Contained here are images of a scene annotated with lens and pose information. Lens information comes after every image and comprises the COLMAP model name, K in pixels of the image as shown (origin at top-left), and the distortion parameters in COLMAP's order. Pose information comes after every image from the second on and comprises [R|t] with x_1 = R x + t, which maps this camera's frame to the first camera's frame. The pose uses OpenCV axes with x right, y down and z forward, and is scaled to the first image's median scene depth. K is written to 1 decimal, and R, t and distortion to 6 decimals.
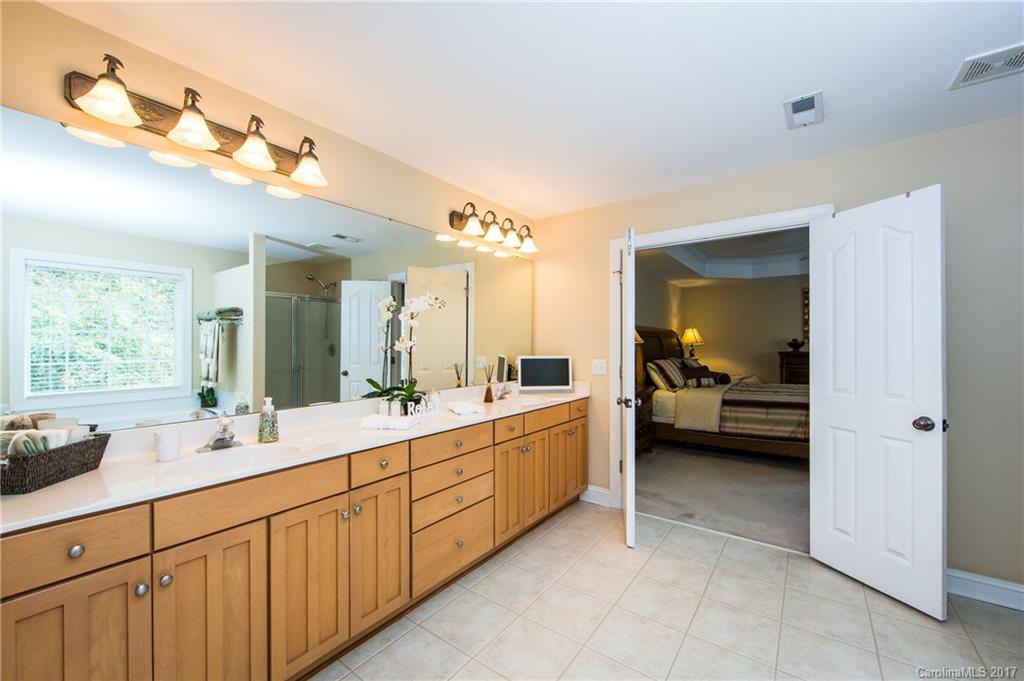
lens RADIAL K [[408.5, 0, 513.1], [0, 408.5, 345.2], [0, 0, 1]] dist [-0.001774, -0.000876]
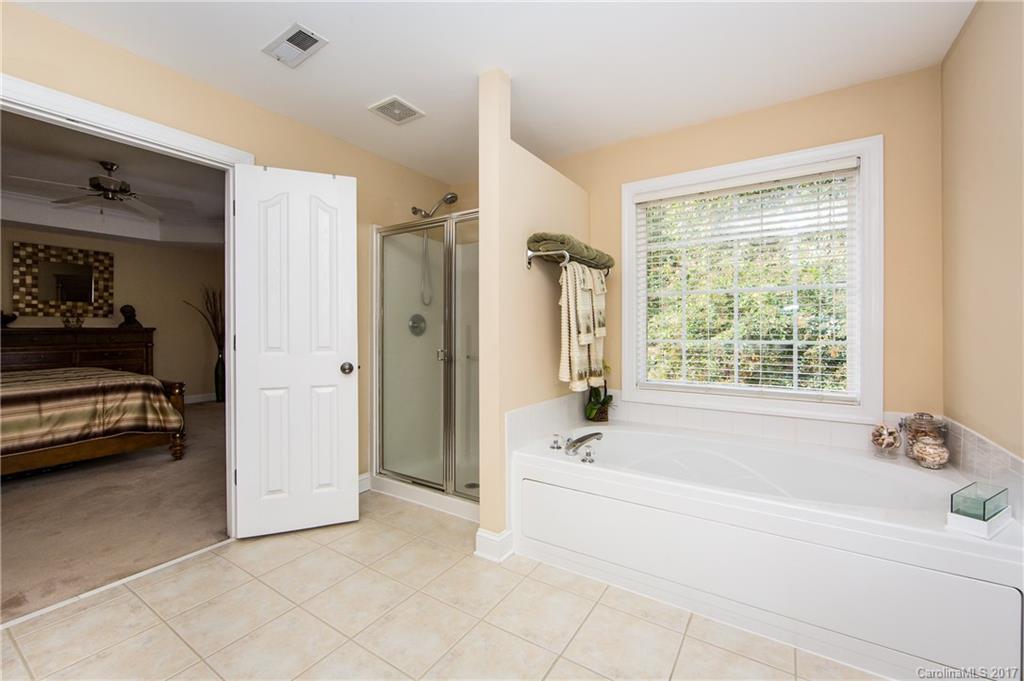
lens RADIAL K [[408.5, 0, 515.6], [0, 408.5, 329.9], [0, 0, 1]] dist [-0.001774, -0.000876]
pose [[-0.060636, 0.000635, 0.998160, -0.183345], [0.001930, 0.999998, -0.000519, 0.056956], [-0.998158, 0.001895, -0.060637, 0.409572]]
